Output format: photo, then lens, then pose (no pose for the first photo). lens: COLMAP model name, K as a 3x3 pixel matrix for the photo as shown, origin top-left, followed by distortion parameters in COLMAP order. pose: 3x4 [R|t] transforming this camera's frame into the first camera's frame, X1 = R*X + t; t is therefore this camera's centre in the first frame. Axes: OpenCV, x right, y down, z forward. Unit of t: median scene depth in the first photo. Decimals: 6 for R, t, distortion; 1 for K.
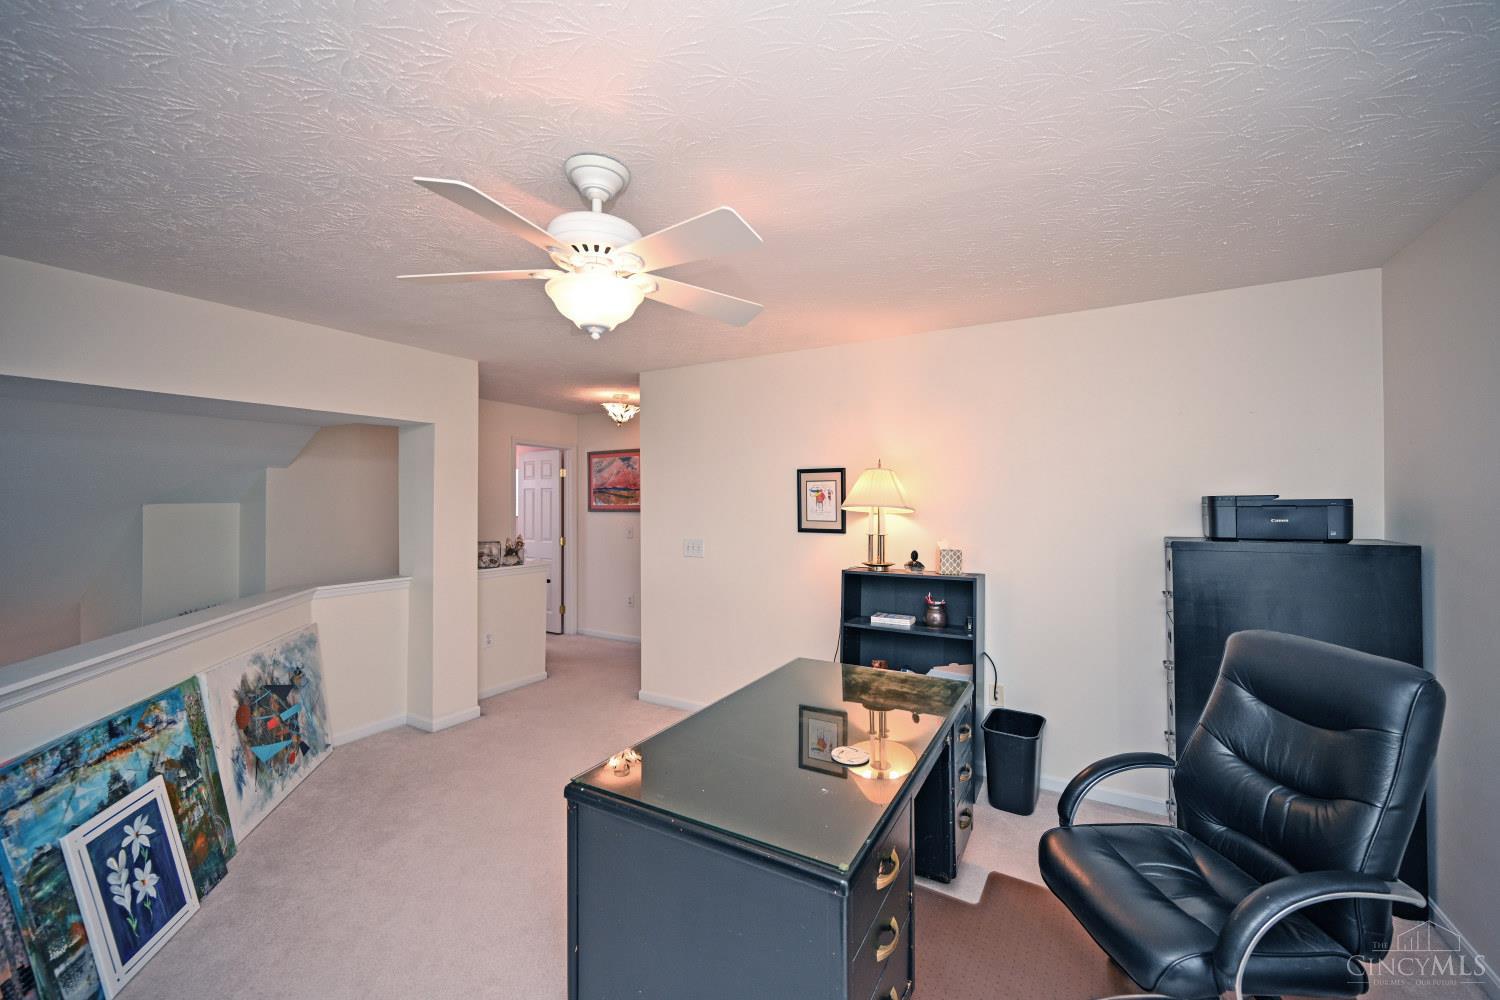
lens RADIAL K [[589.6, 0, 748.5], [0, 589.6, 504.9], [0, 0, 1]] dist [-0.000445, 0.000417]
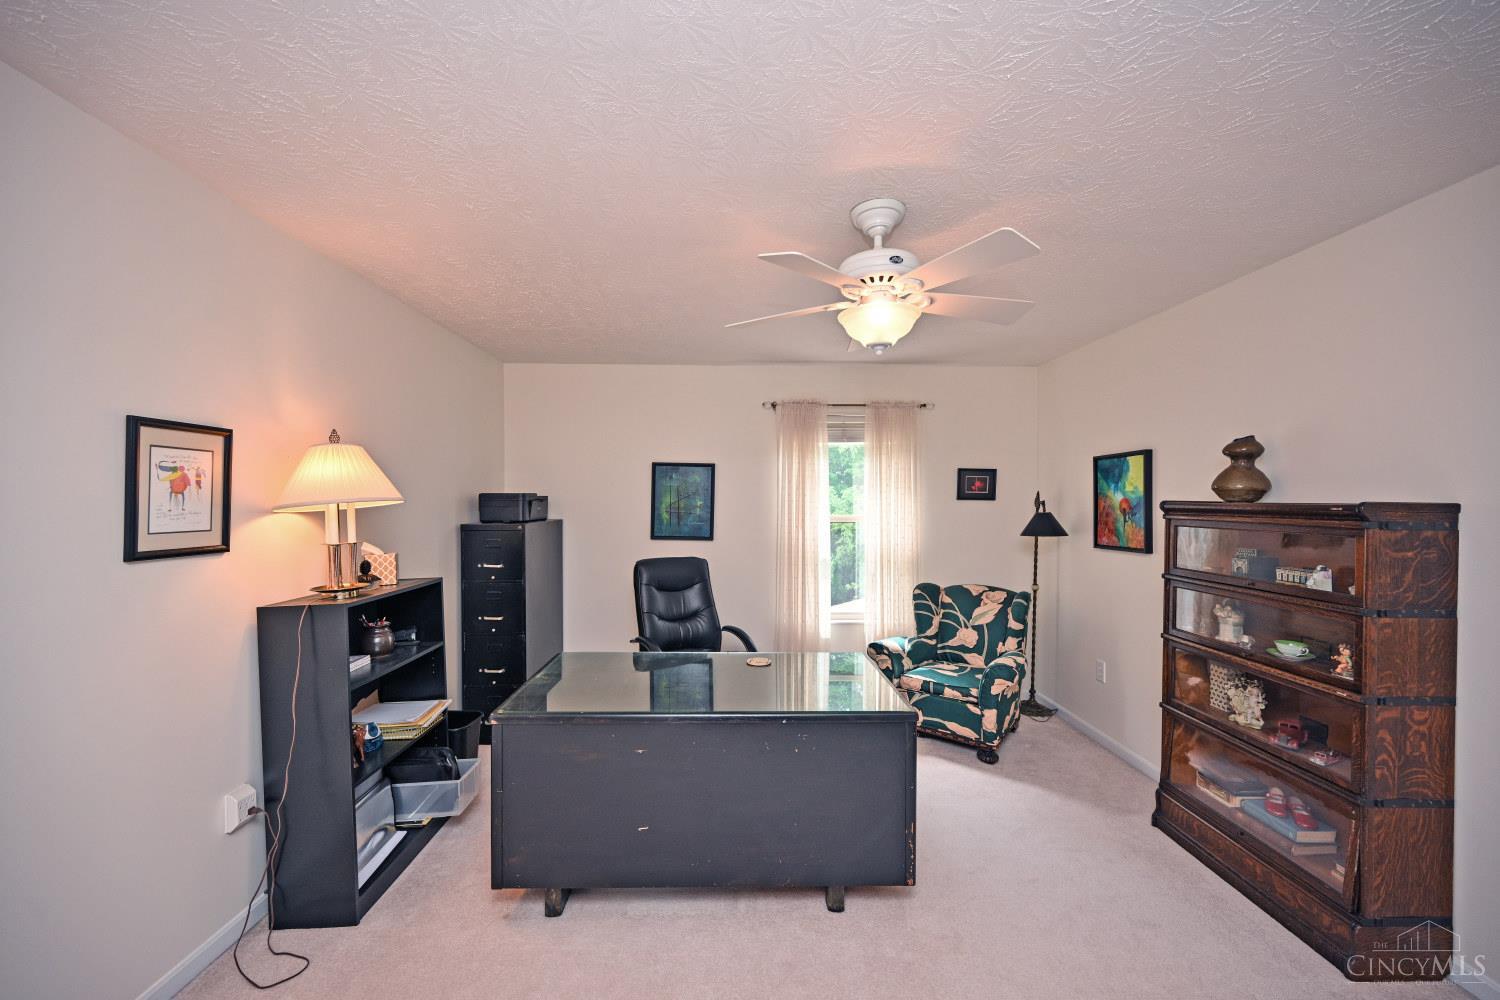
lens RADIAL K [[589.6, 0, 748.5], [0, 589.6, 504.9], [0, 0, 1]] dist [-0.000445, 0.000417]
pose [[-0.508896, -0.010251, 0.860767, -0.524755], [-0.000509, 0.999933, 0.011607, -0.000777], [-0.860828, 0.005468, -0.508867, 0.853747]]
